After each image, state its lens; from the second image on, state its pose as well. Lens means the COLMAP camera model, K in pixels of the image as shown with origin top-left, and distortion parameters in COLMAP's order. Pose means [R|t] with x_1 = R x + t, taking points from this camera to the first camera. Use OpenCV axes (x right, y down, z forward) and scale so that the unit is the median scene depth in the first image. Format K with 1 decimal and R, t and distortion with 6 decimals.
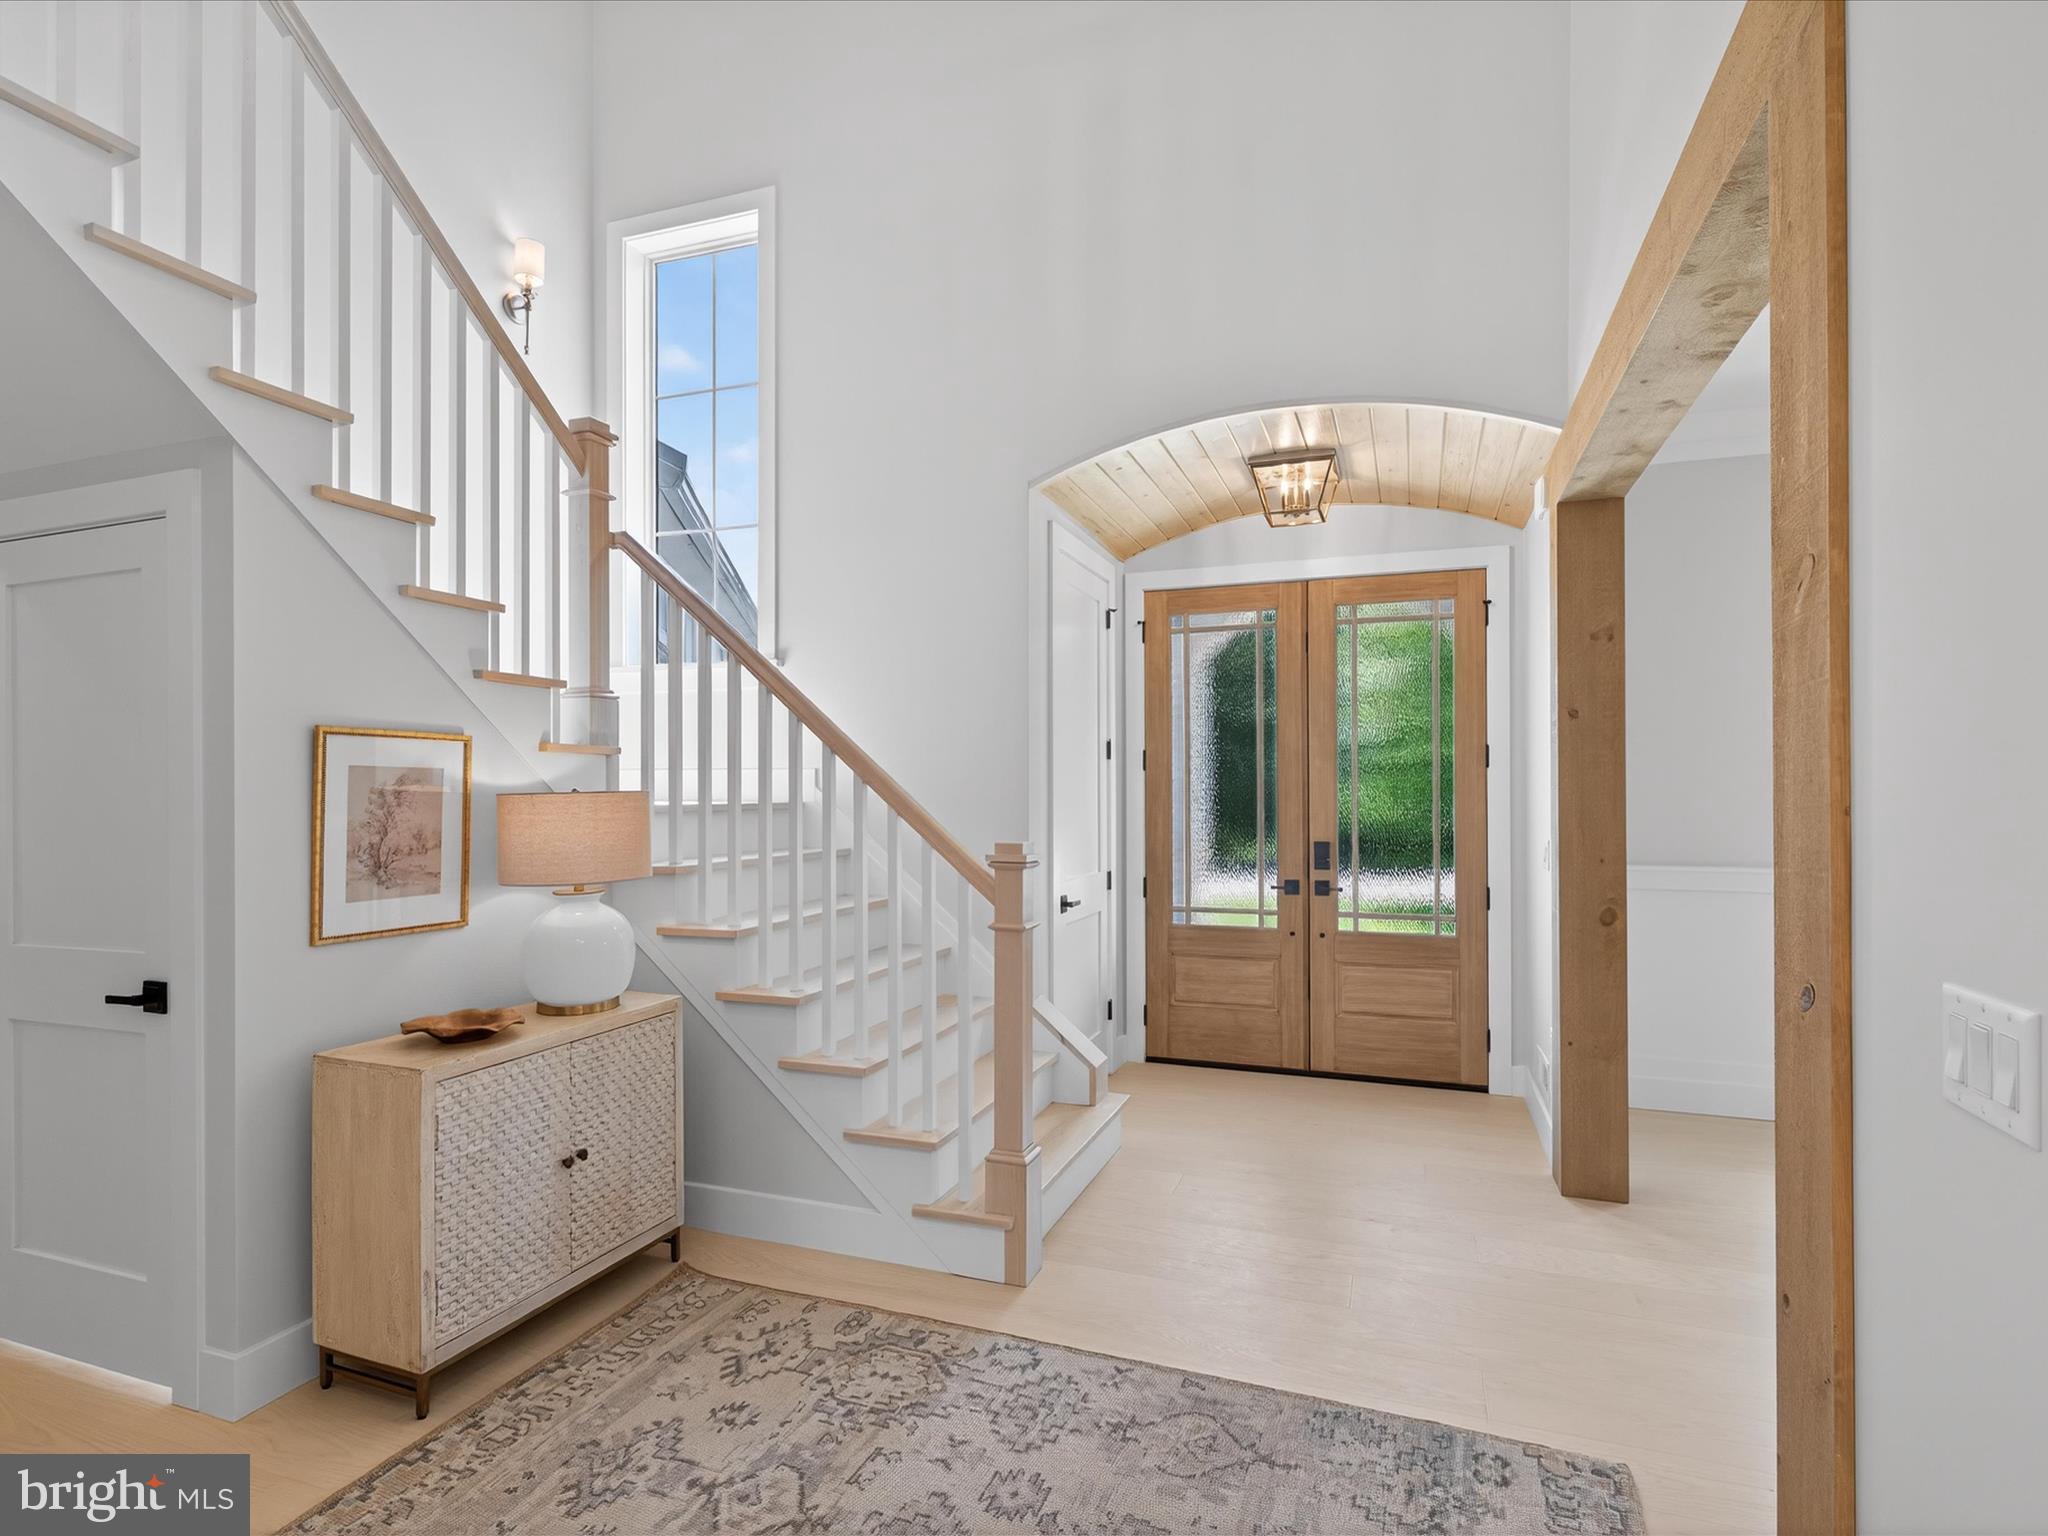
lens RADIAL K [[1028.8, 0, 1030.3], [0, 1028.8, 784.0], [0, 0, 1]] dist [-0.000035, -0.001217]
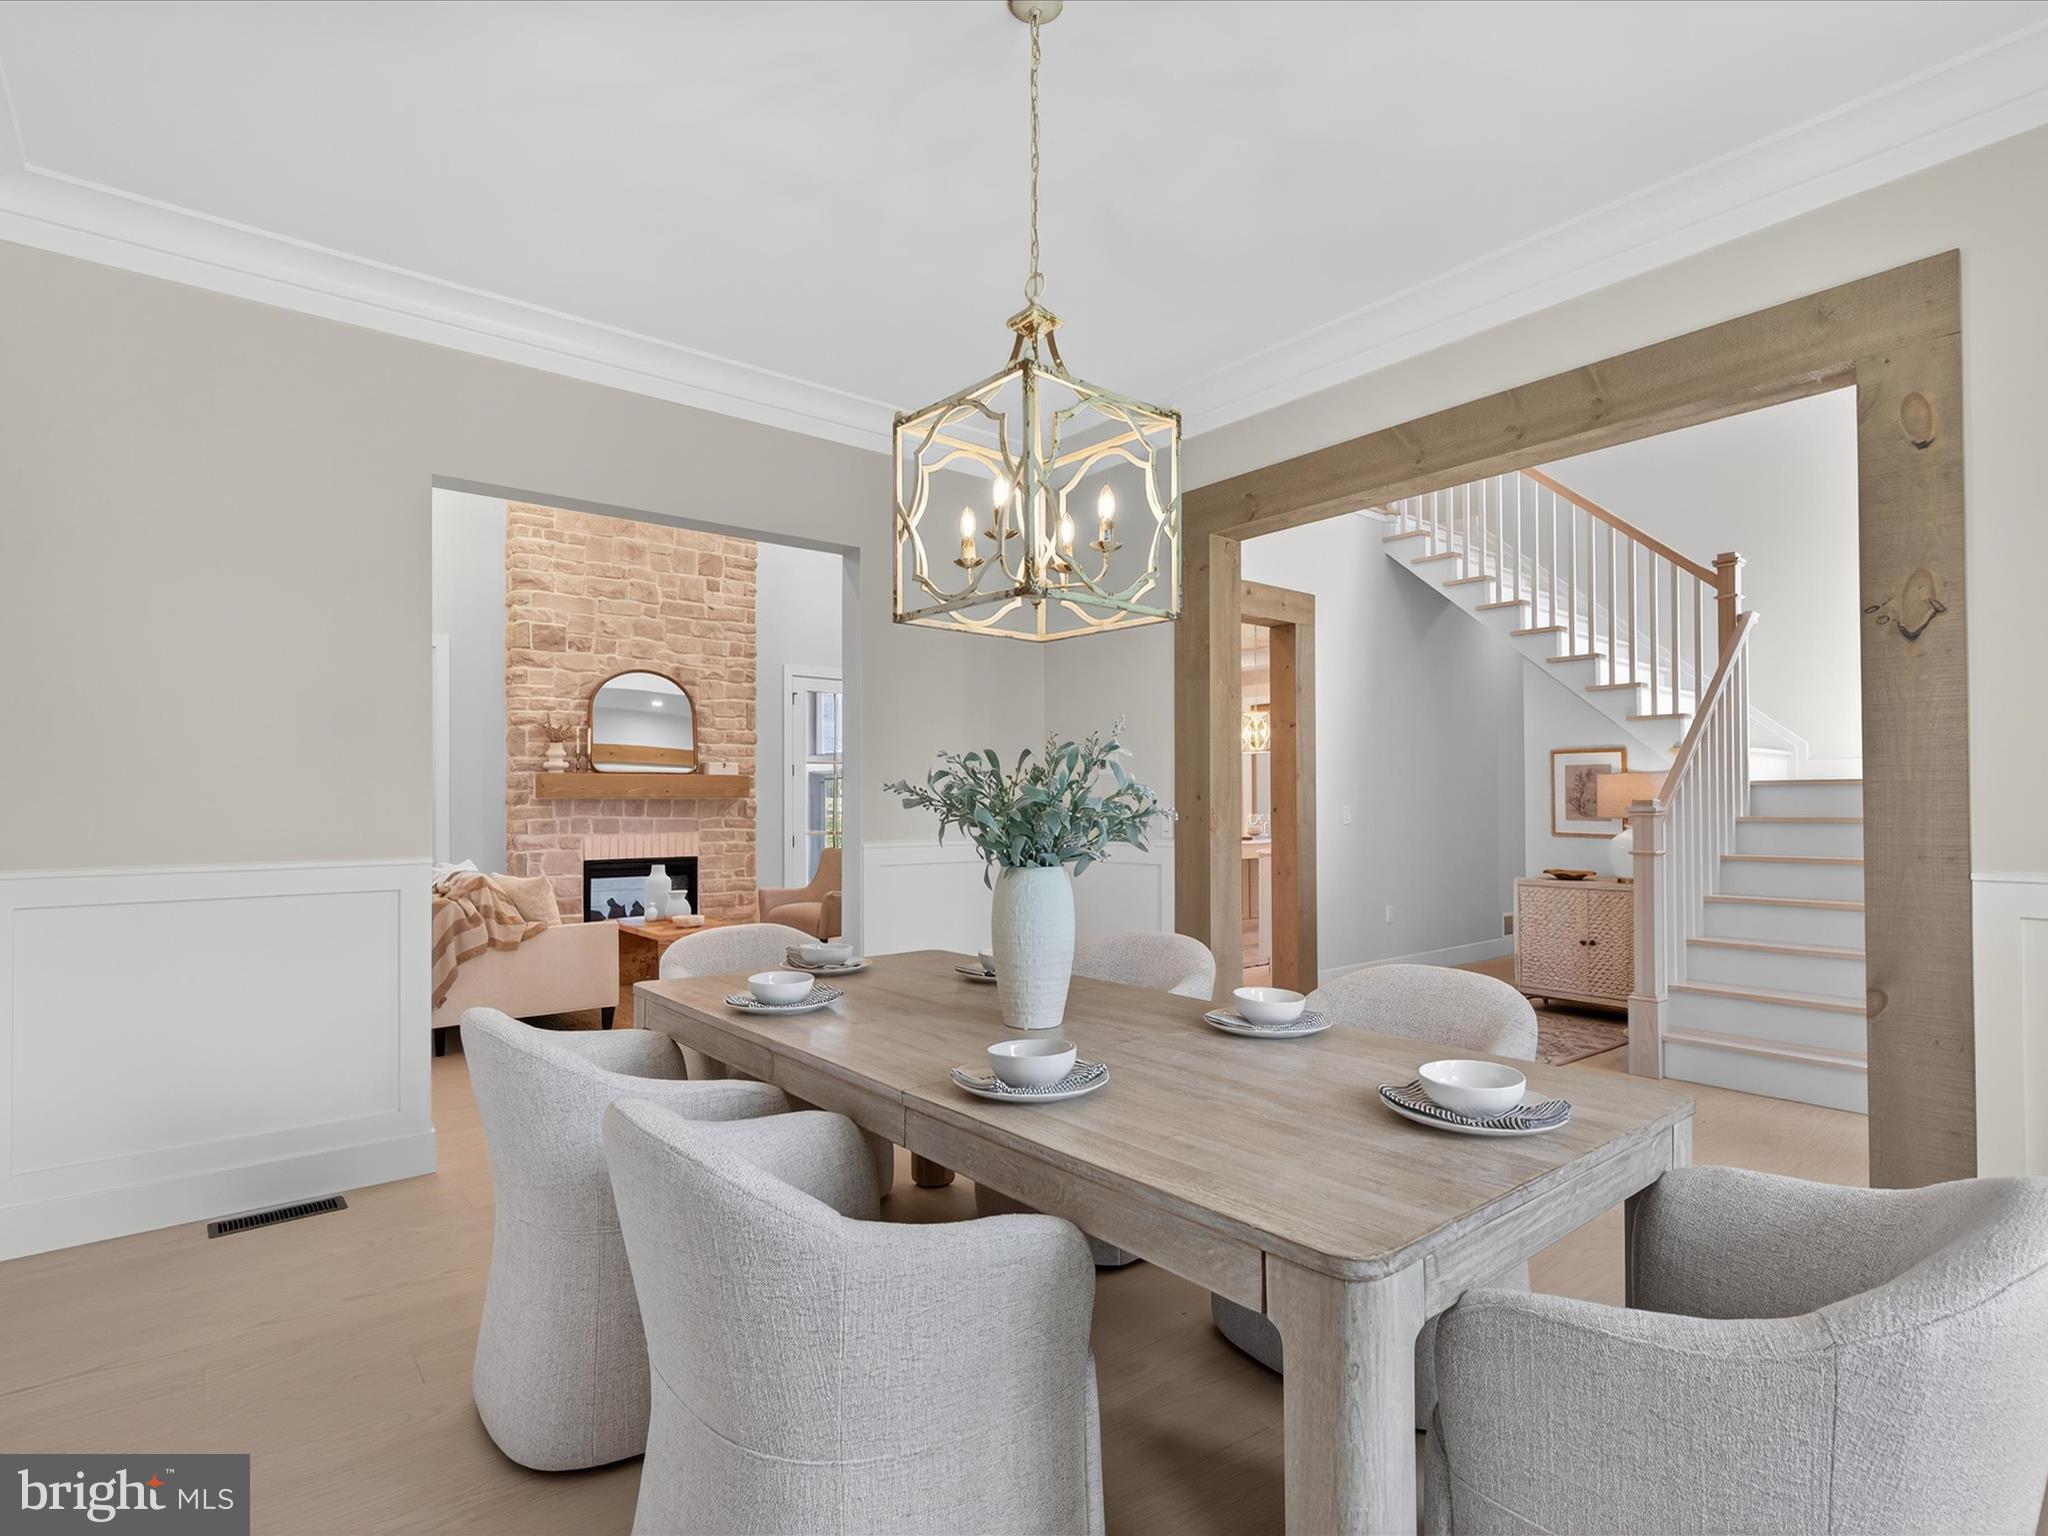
lens RADIAL K [[1028.8, 0, 1041.9], [0, 1028.8, 797.0], [0, 0, 1]] dist [-0.000035, -0.001217]
pose [[-0.524576, -0.003077, -0.851358, 1.047982], [0.009138, 0.999916, -0.009245, 0.034612], [0.851314, -0.012630, -0.524504, 0.604458]]
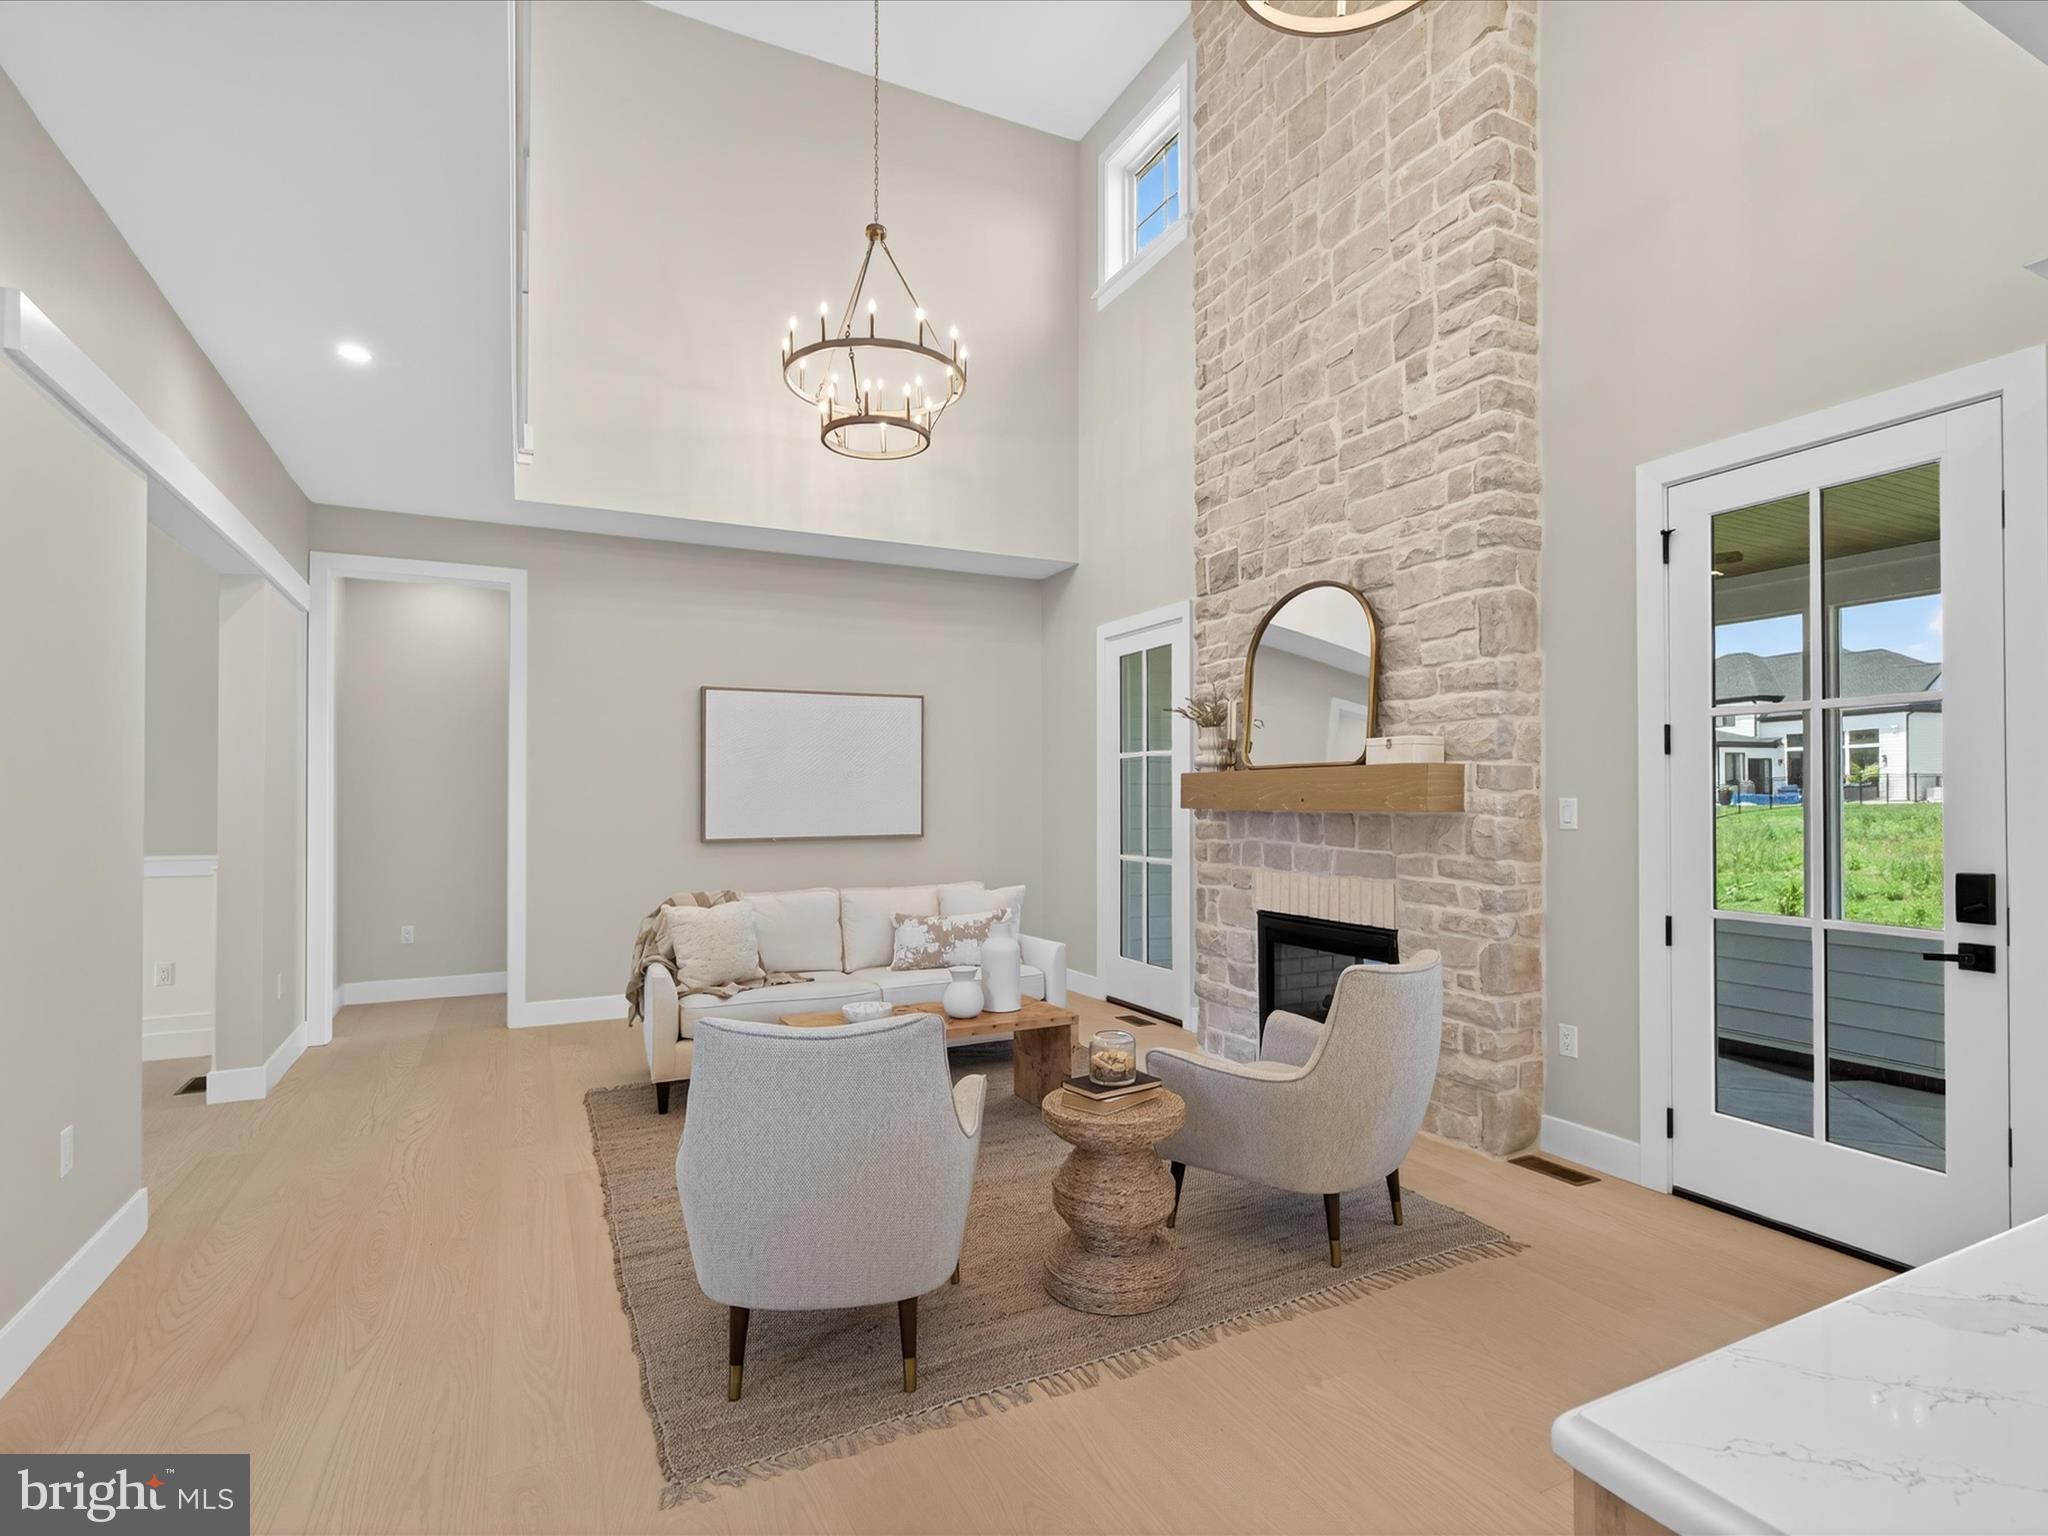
lens RADIAL K [[1028.8, 0, 1032.3], [0, 1028.8, 781.9], [0, 0, 1]] dist [-0.000035, -0.001217]
pose [[-0.722498, 0.010856, 0.691288, -0.499015], [-0.005371, 0.999758, -0.021313, 0.009951], [-0.691352, -0.019111, -0.722265, 0.032359]]
